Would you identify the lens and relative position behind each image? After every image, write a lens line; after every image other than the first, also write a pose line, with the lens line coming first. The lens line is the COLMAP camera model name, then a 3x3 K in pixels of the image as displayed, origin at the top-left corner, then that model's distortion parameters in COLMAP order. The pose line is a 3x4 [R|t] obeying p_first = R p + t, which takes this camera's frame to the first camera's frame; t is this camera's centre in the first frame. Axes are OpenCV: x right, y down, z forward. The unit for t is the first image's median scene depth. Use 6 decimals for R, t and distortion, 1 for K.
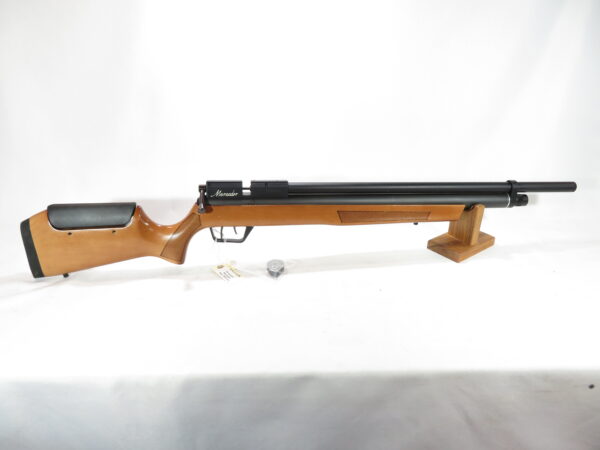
lens RADIAL K [[486.7, 0, 300.0], [0, 486.7, 225.0], [0, 0, 1]] dist [-0.004936, -0.003345]
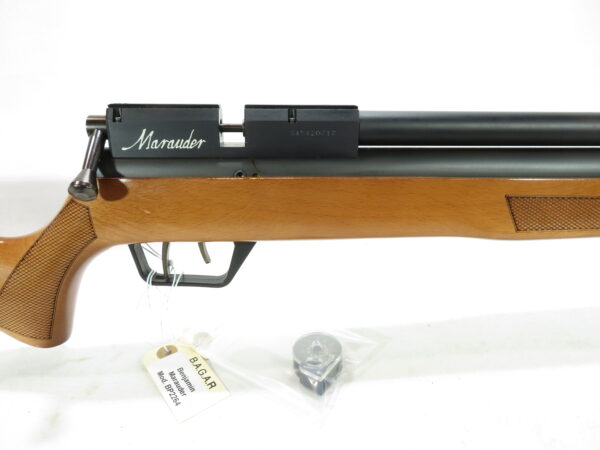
lens RADIAL K [[528.5, 0, 300.0], [0, 528.5, 225.0], [0, 0, 1]] dist [-0.003725, -0.001290]
pose [[0.997765, 0.004693, -0.066653, -0.039471], [-0.005291, 0.999947, -0.008796, -0.005743], [0.066608, 0.009129, 0.997737, 0.639352]]
